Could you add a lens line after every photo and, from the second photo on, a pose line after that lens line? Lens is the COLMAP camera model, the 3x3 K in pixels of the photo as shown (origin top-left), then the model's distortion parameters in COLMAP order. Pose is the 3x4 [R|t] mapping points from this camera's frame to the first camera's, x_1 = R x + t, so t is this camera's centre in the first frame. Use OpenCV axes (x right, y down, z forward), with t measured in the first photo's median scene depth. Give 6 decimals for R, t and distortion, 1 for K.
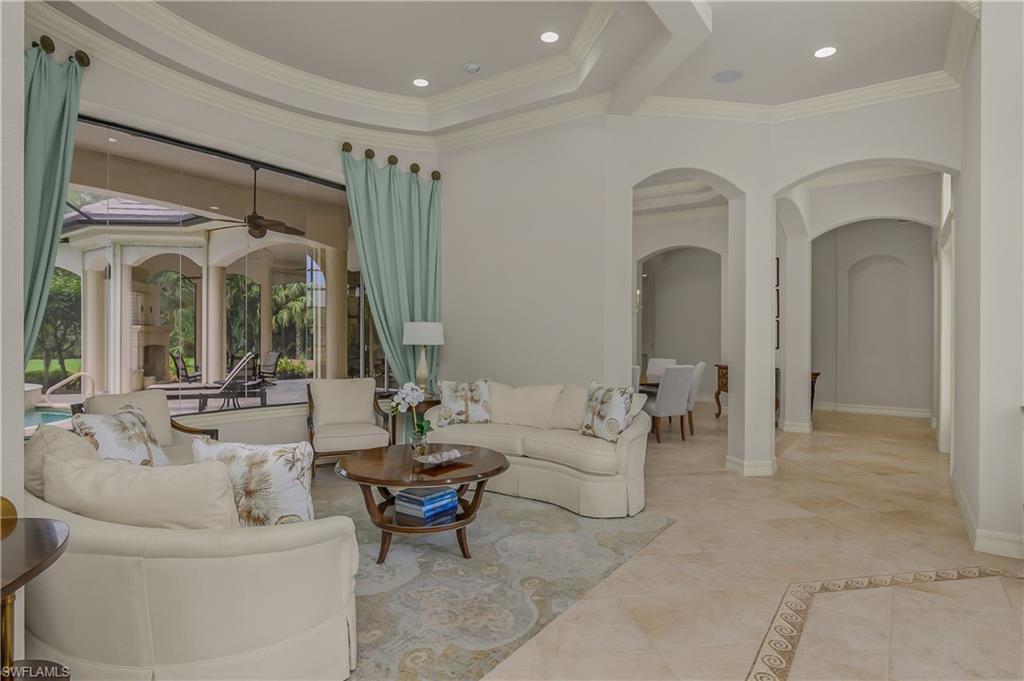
lens RADIAL K [[561.3, 0, 513.7], [0, 561.3, 340.2], [0, 0, 1]] dist [0.016350, -0.000169]
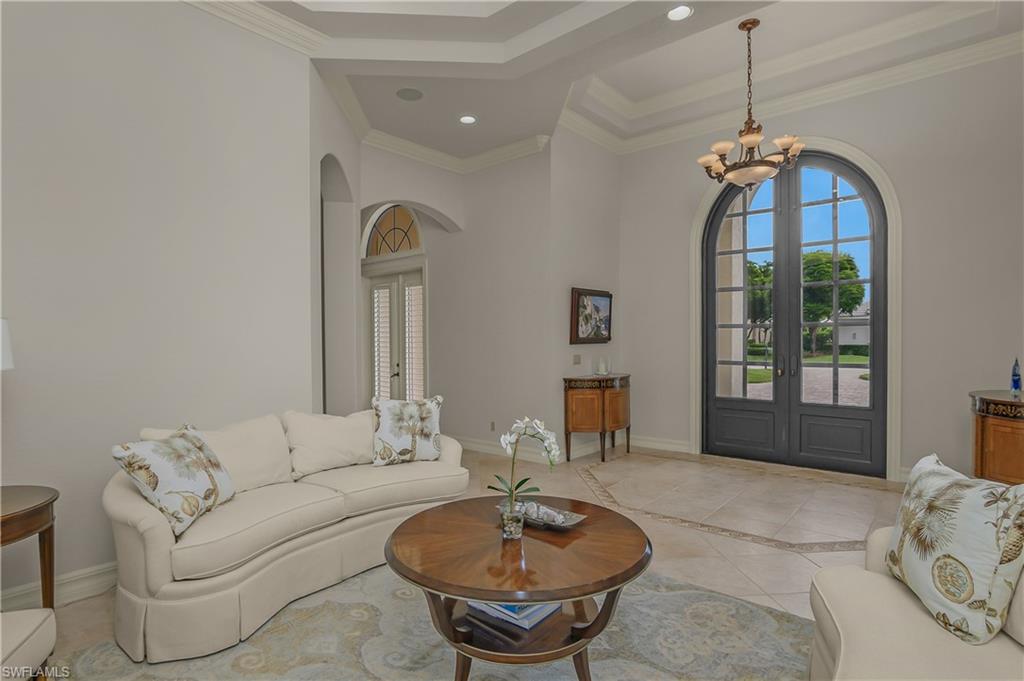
lens RADIAL K [[527.8, 0, 514.3], [0, 527.8, 340.5], [0, 0, 1]] dist [-0.005093, -0.000388]
pose [[0.096828, 0.002287, 0.995299, -0.894253], [0.010843, 0.999936, -0.003352, -0.000430], [-0.995242, 0.011116, 0.096797, 1.100327]]
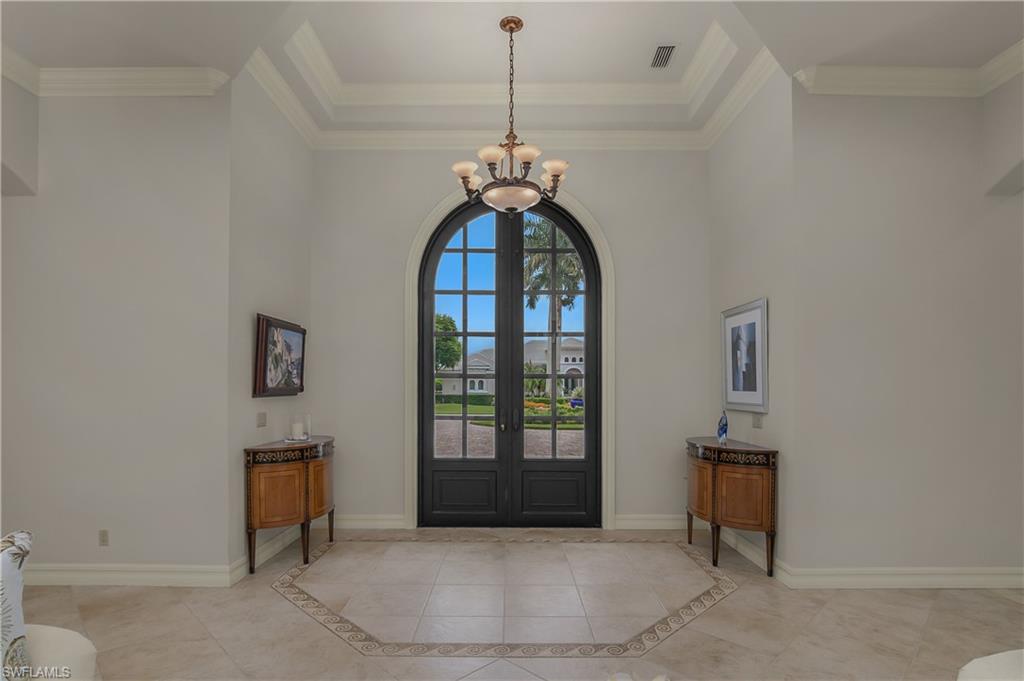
lens RADIAL K [[508.3, 0, 500.9], [0, 508.3, 385.9], [0, 0, 1]] dist [-0.021523, 0.001301]
pose [[-0.573638, 0.008604, 0.819064, -0.324770], [0.005915, 0.999962, -0.006362, -0.007732], [-0.819088, 0.001195, -0.573667, 1.295952]]
